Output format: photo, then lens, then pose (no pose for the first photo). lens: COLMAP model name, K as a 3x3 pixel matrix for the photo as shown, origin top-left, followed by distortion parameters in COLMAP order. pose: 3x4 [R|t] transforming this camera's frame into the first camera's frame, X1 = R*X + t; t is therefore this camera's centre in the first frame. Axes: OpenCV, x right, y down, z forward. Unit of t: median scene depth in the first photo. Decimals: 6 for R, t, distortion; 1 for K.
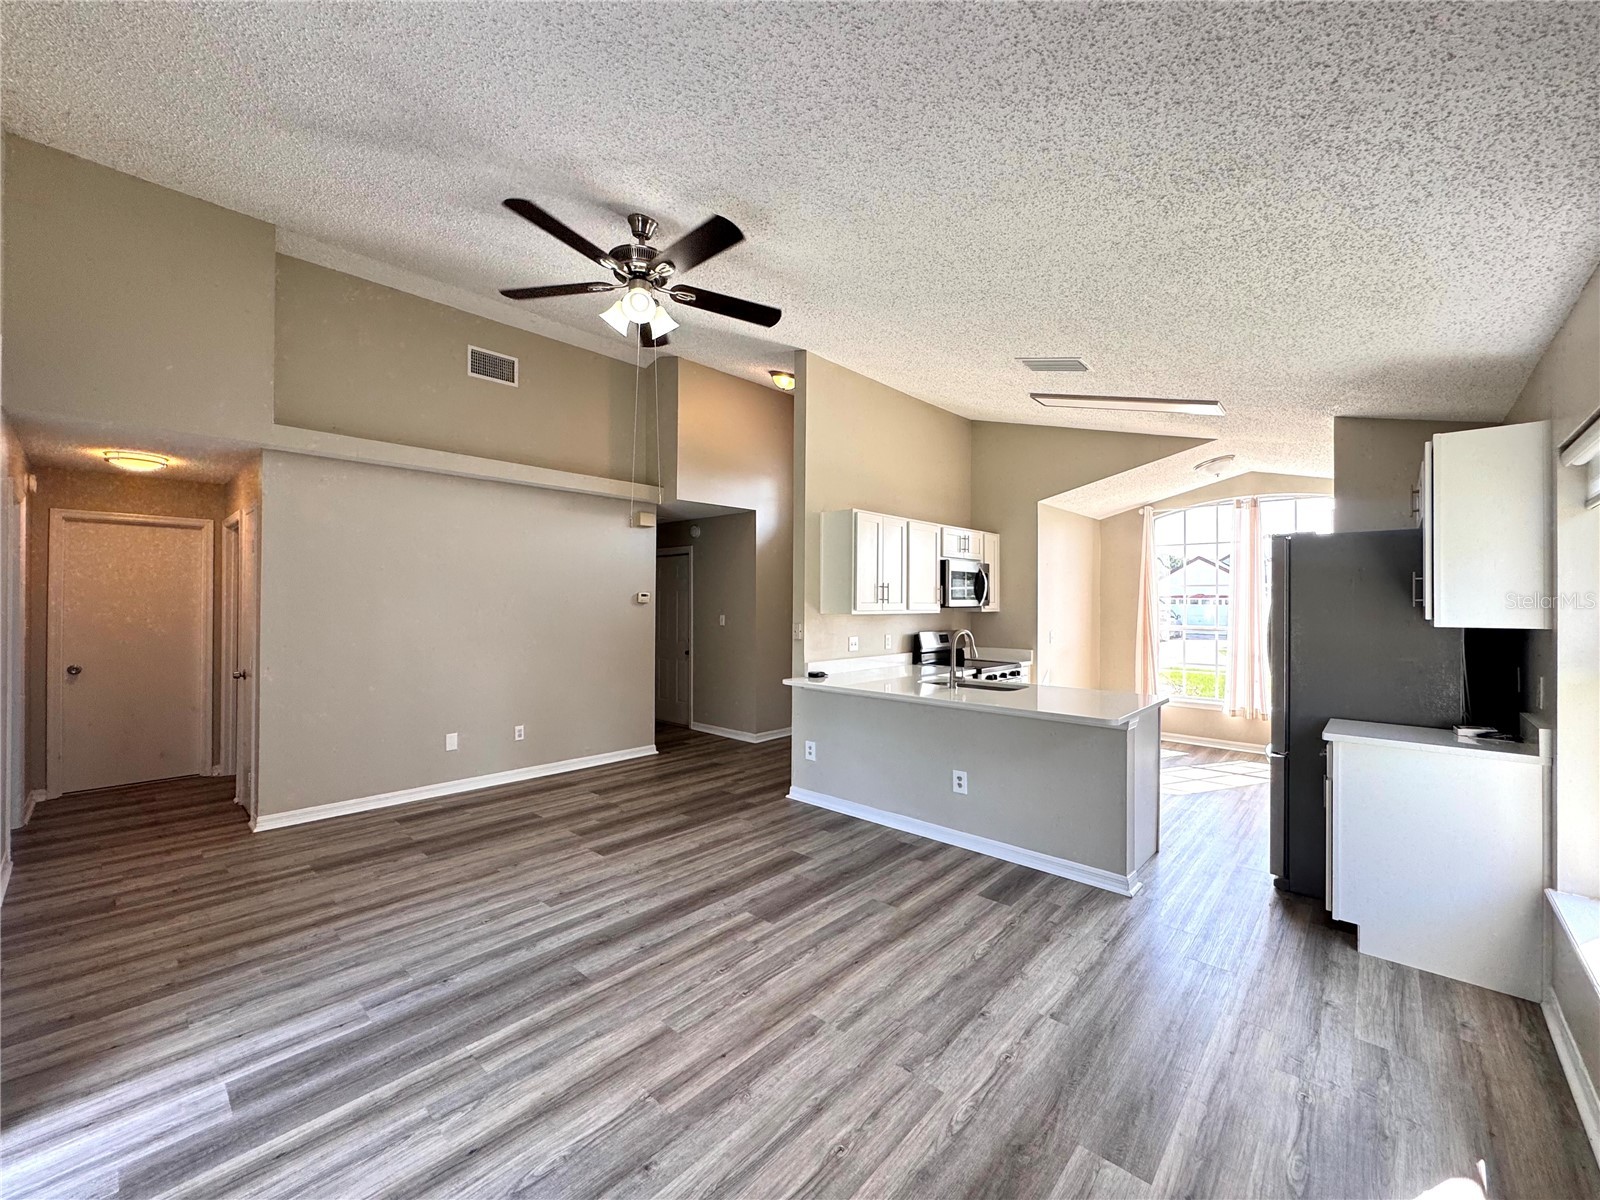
lens RADIAL K [[635.8, 0, 799.5], [0, 635.8, 603.6], [0, 0, 1]] dist [-0.008901, -0.000325]
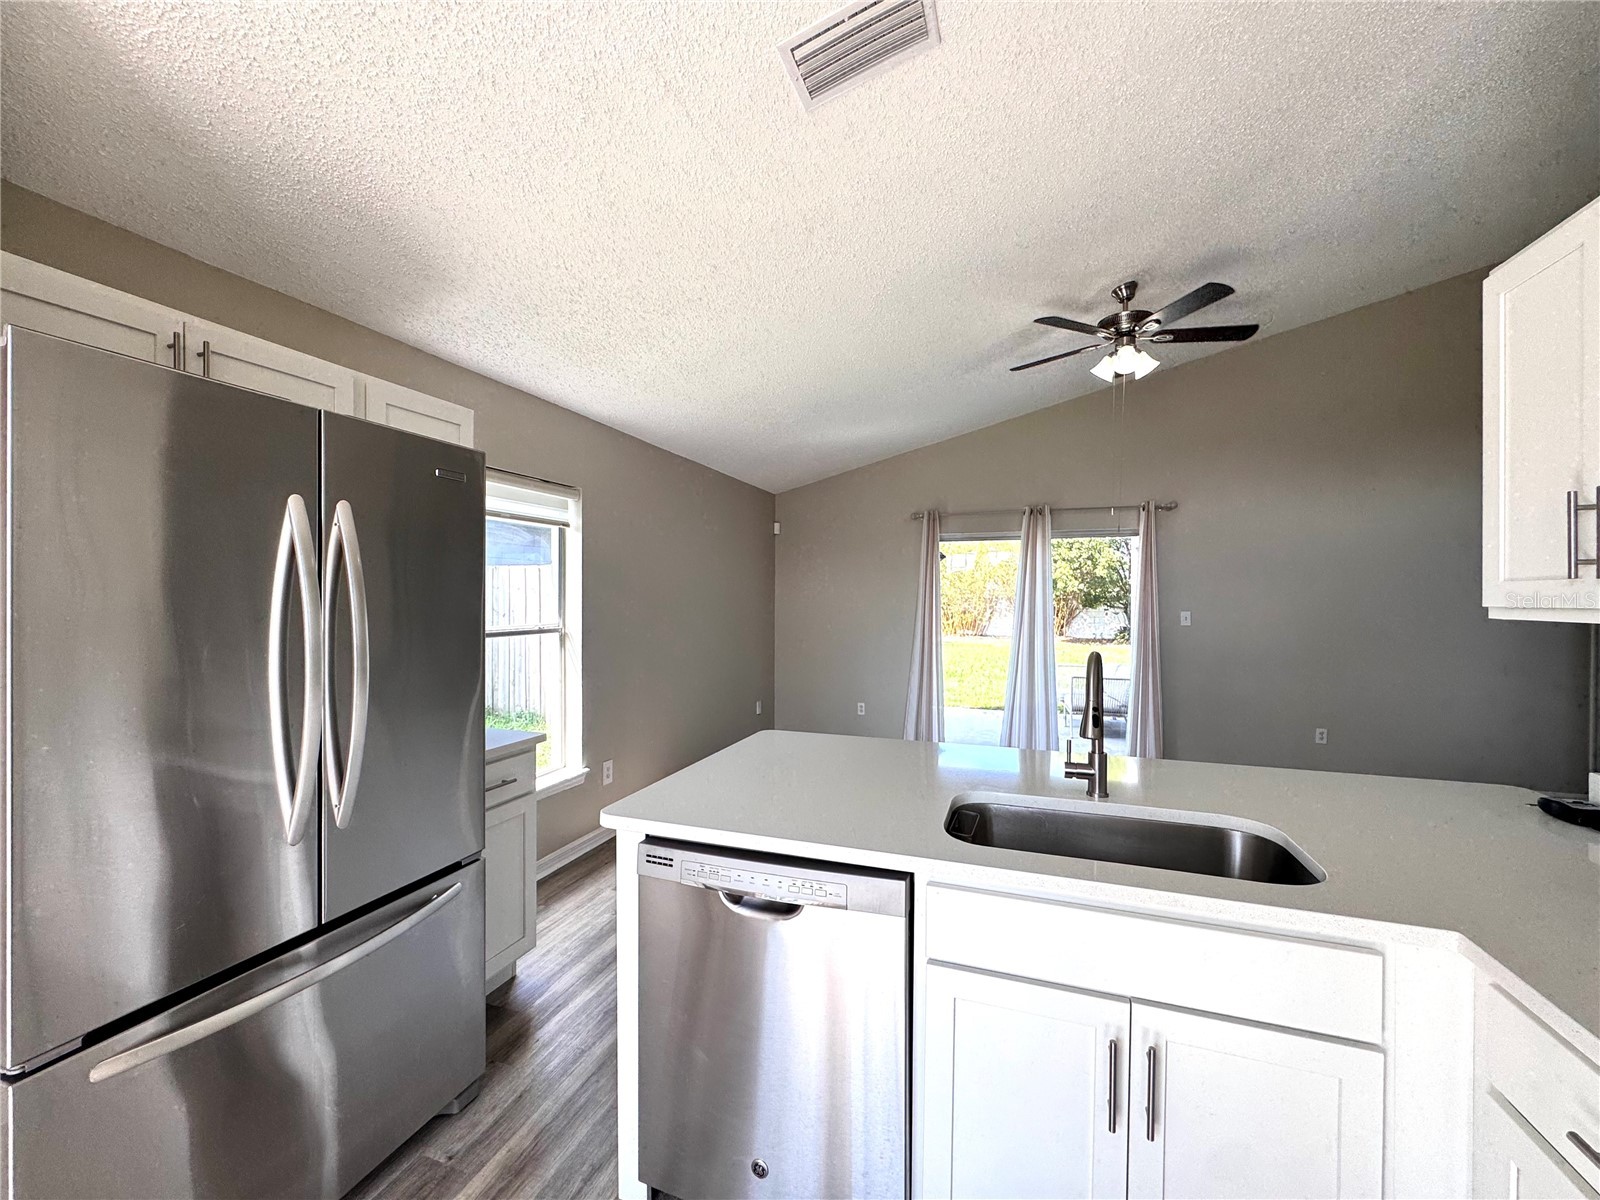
lens RADIAL K [[640.4, 0, 801.8], [0, 640.4, 601.3], [0, 0, 1]] dist [0.000063, -0.000601]
pose [[-0.917843, -0.006406, -0.396891, 0.696801], [-0.009229, 0.999944, 0.005203, 0.013633], [0.396836, 0.008438, -0.917851, 1.587146]]
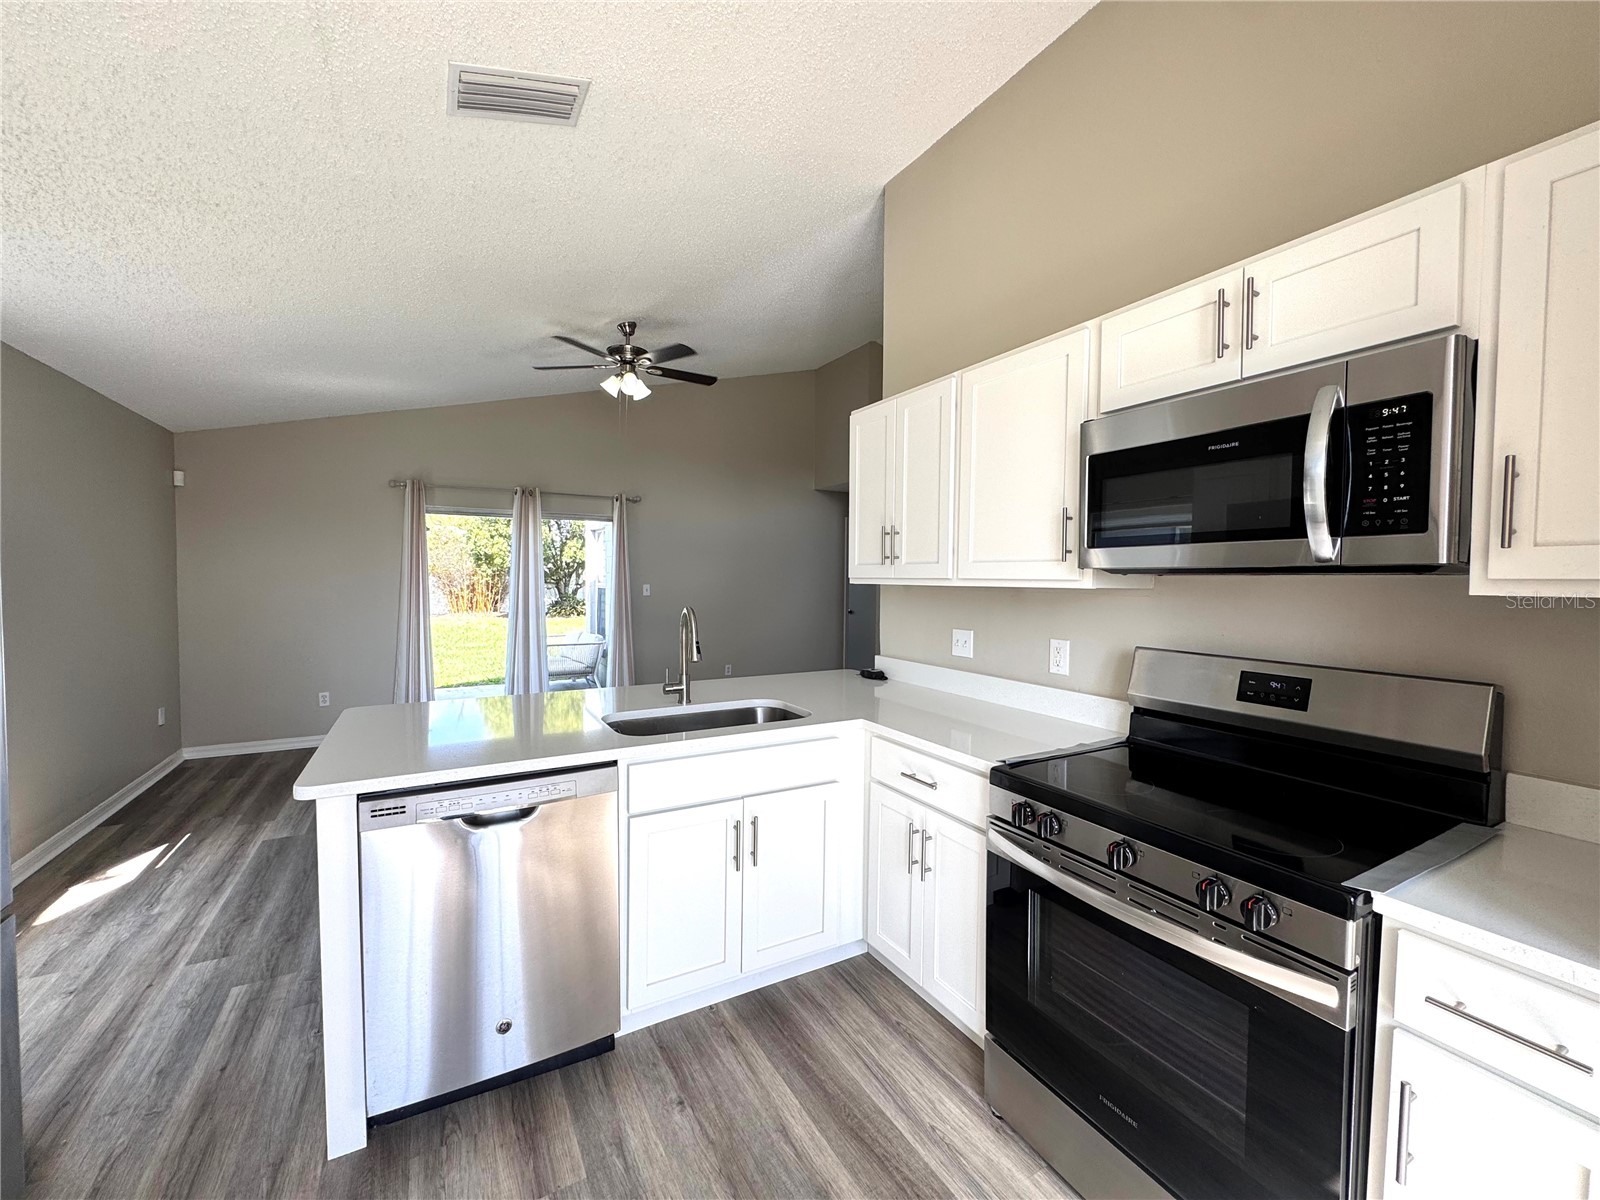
lens RADIAL K [[640.4, 0, 801.8], [0, 640.4, 601.3], [0, 0, 1]] dist [0.000063, -0.000601]
pose [[-0.298786, 0.027060, -0.953936, 0.961082], [-0.012615, 0.999399, 0.032301, 0.020296], [0.954237, 0.021685, -0.298265, 1.575512]]
